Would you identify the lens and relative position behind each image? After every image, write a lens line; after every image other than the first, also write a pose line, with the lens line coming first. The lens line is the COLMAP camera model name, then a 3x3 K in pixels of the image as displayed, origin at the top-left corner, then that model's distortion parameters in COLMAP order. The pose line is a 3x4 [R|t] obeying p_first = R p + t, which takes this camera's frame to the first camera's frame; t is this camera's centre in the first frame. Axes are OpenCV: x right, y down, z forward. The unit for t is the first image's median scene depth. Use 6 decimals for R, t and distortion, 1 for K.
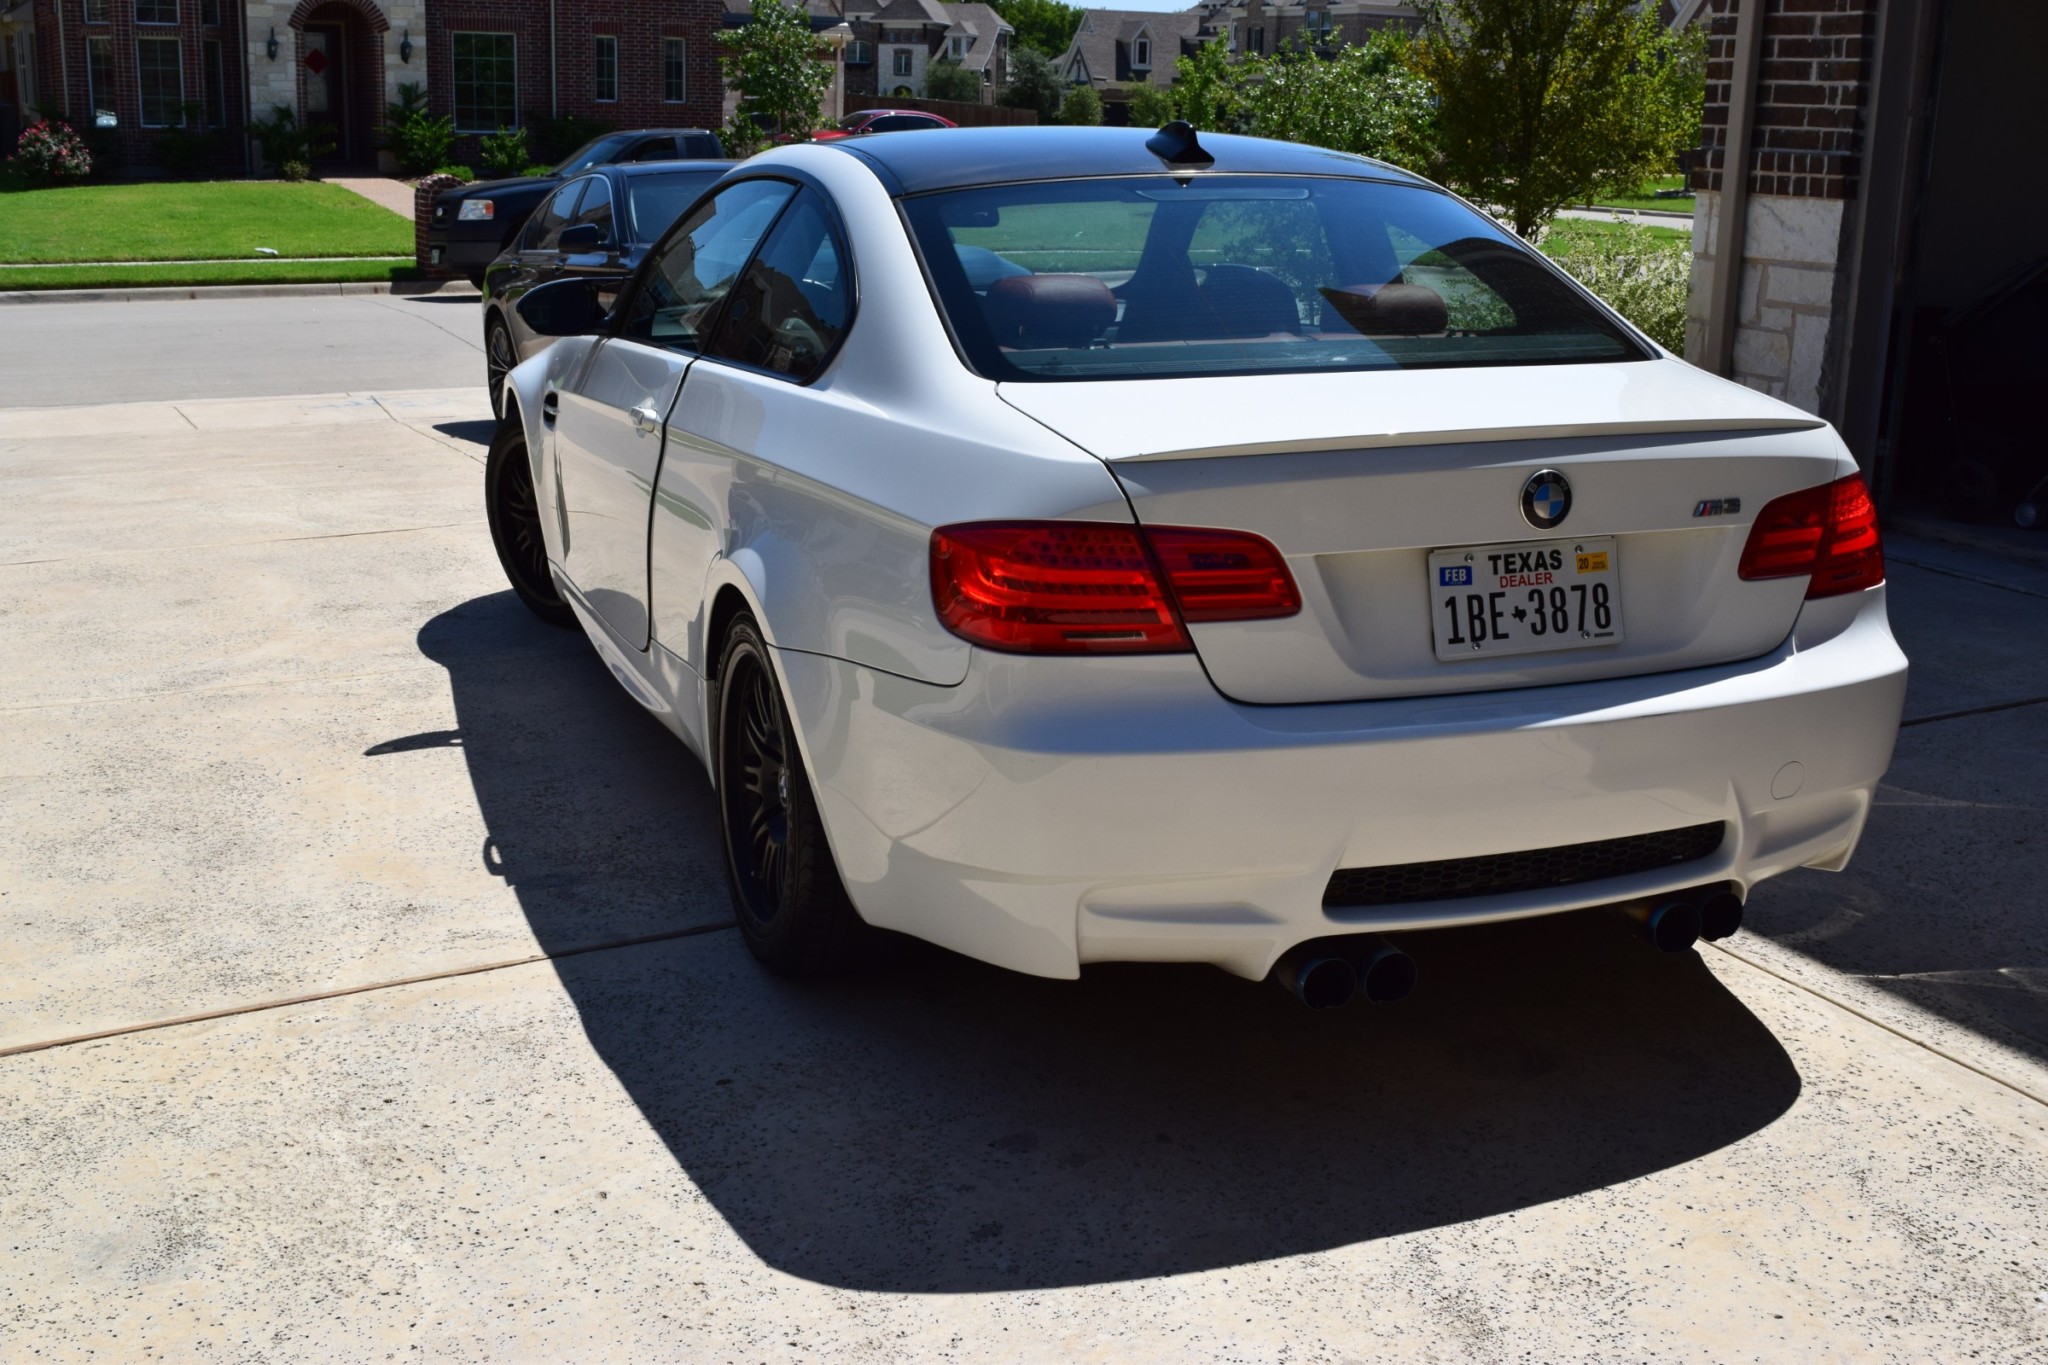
lens RADIAL K [[2221.4, 0, 1024.0], [0, 2221.4, 682.5], [0, 0, 1]] dist [-0.069179, 0.023376]
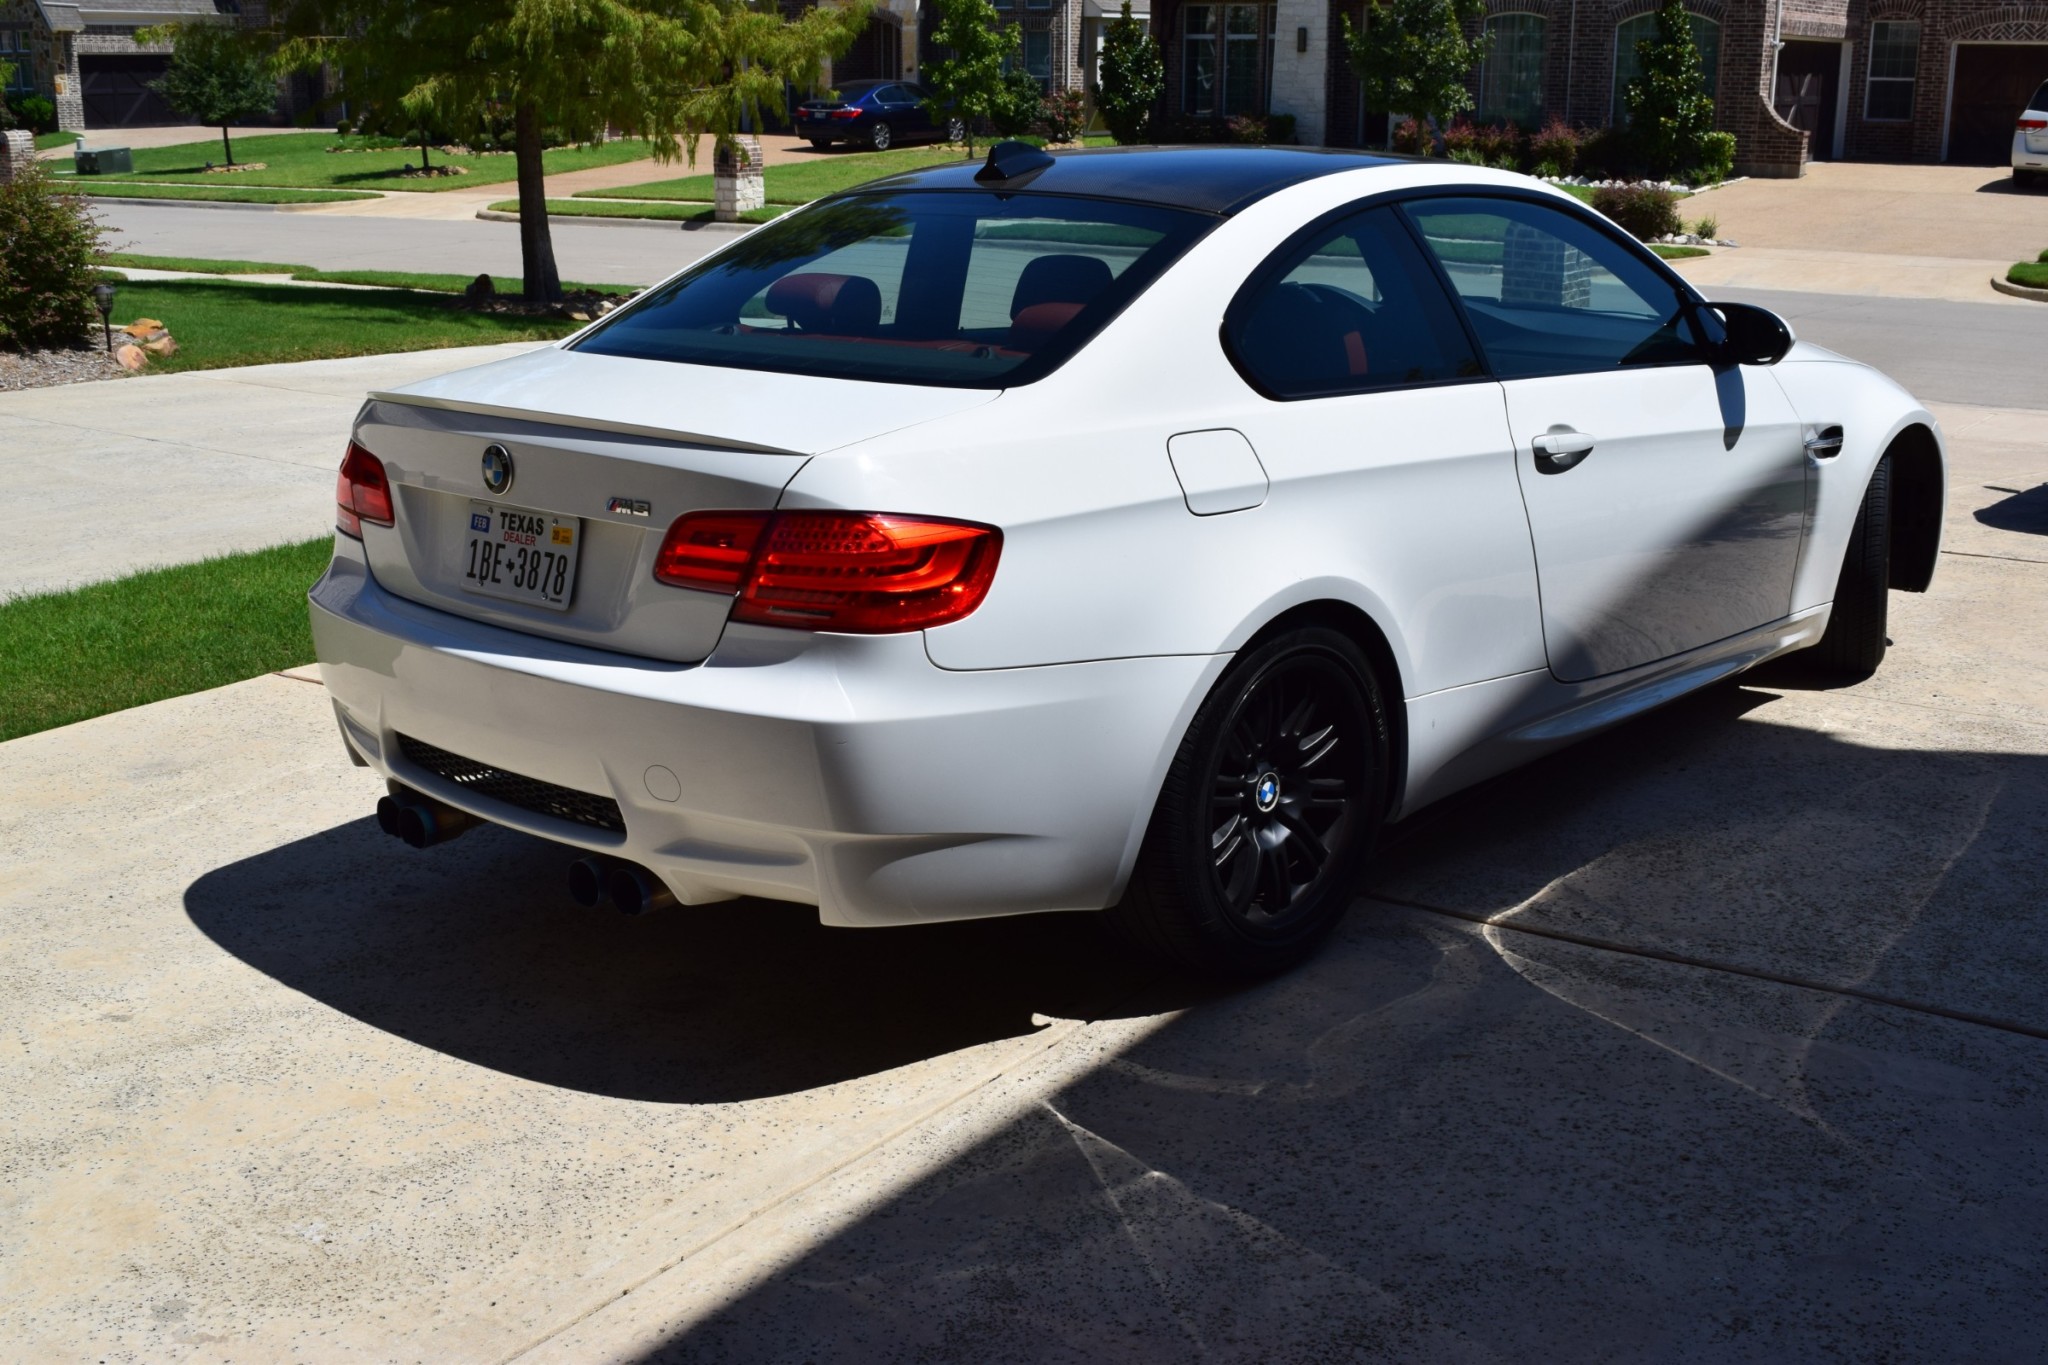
lens RADIAL K [[2221.4, 0, 1024.0], [0, 2221.4, 682.5], [0, 0, 1]] dist [-0.069179, 0.023376]
pose [[0.467717, 0.212655, -0.857916, 1.367401], [-0.212445, 0.969219, 0.124424, -0.174281], [0.857968, 0.124065, 0.498497, 0.651309]]
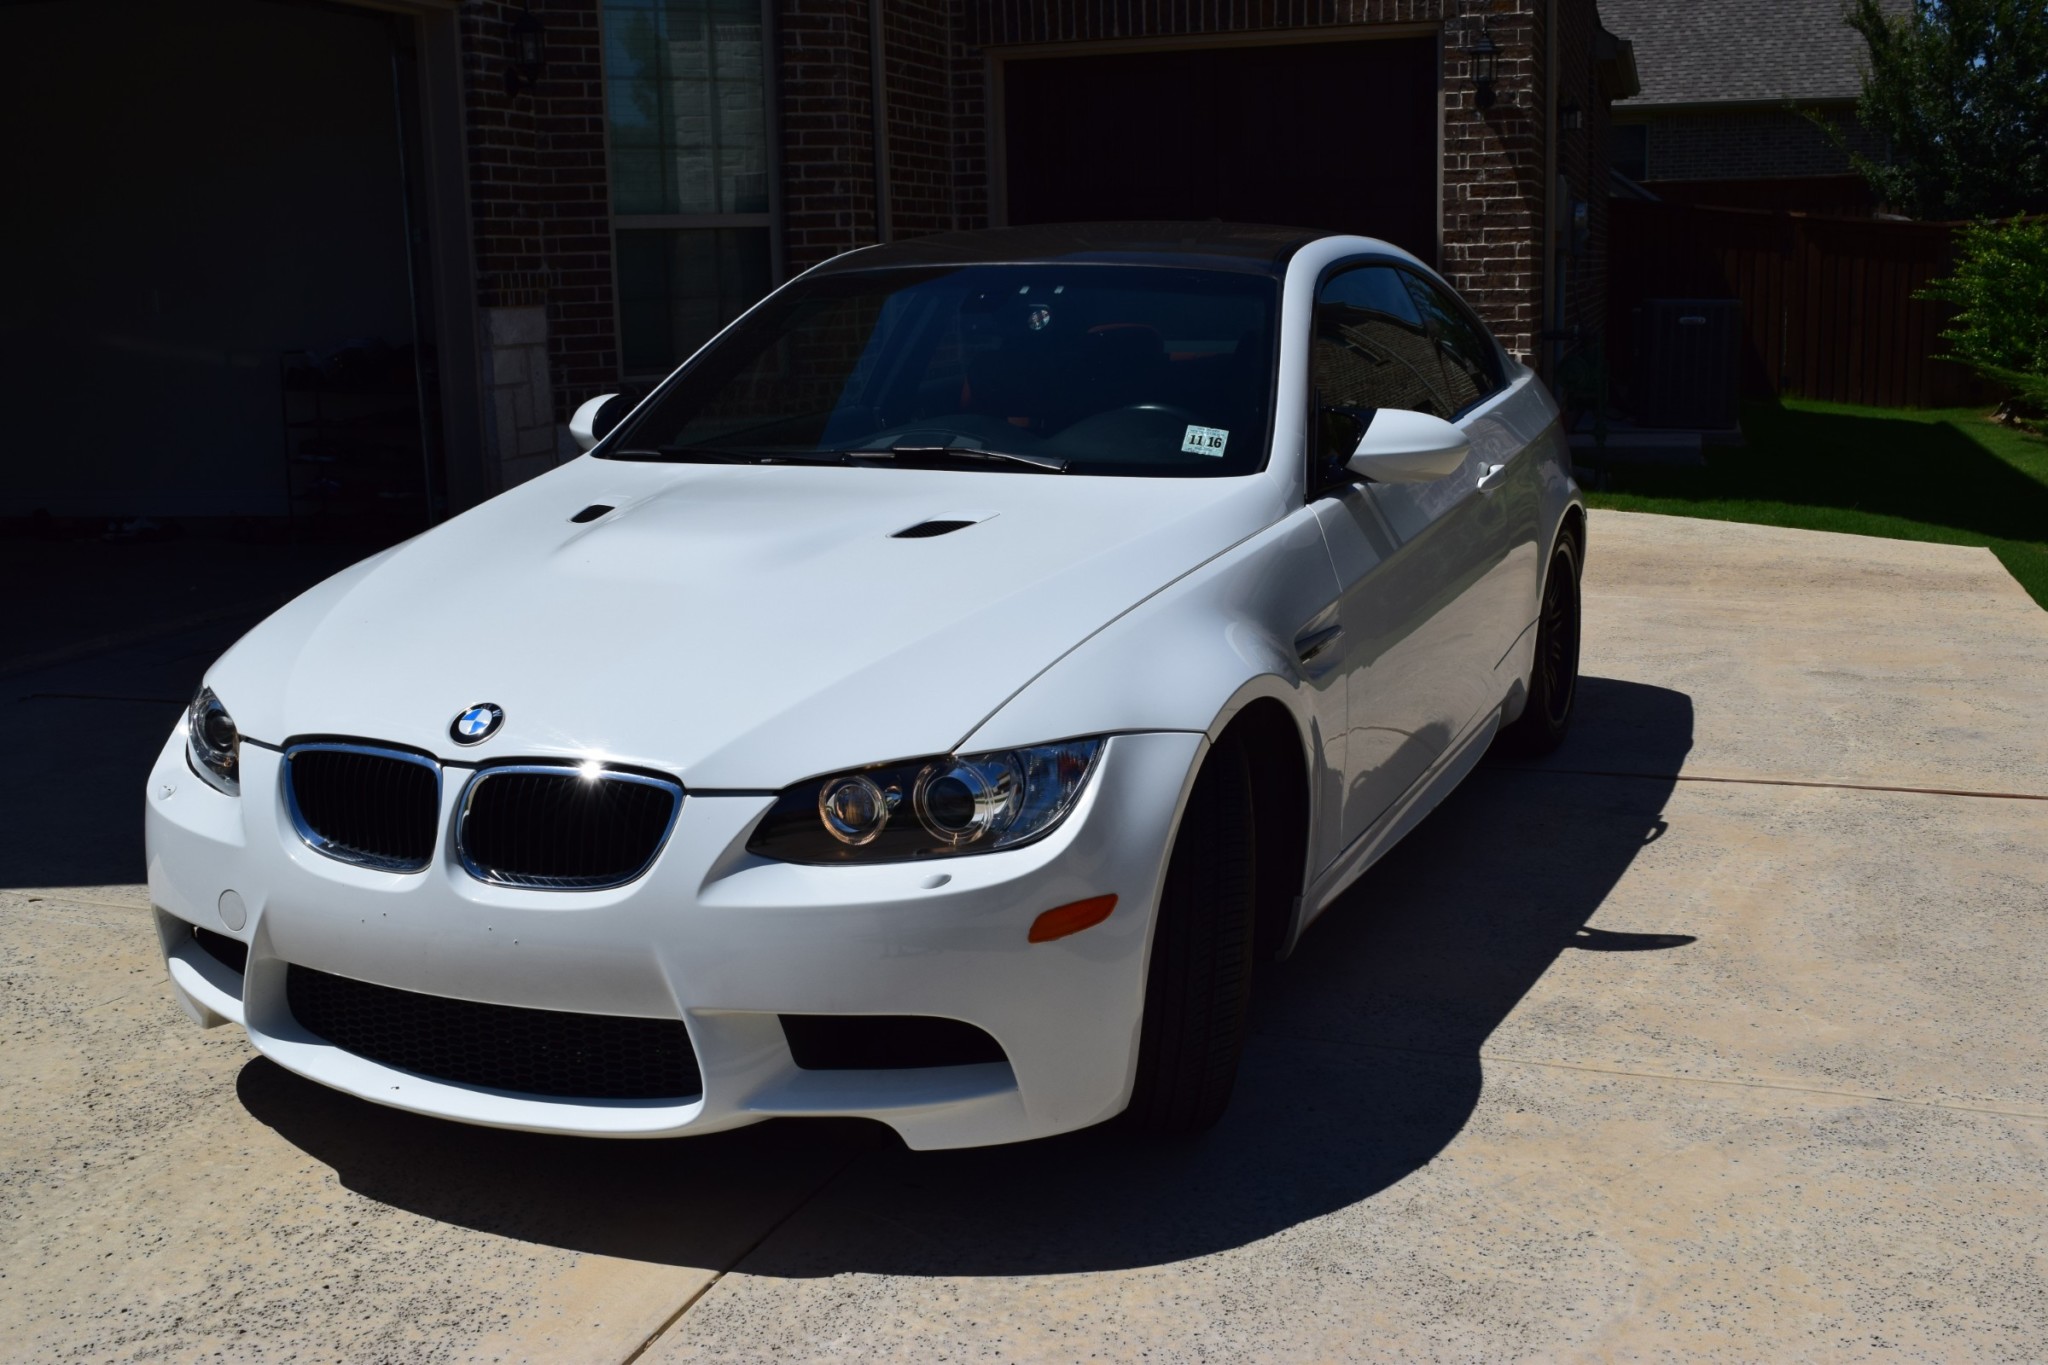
lens RADIAL K [[2206.5, 0, 1024.0], [0, 2206.5, 682.5], [0, 0, 1]] dist [-0.069676, 0.023697]
pose [[-0.723758, -0.132991, 0.677117, -1.102587], [0.175682, 0.913407, 0.367183, -0.685596], [-0.667316, 0.384709, -0.637721, 2.746391]]
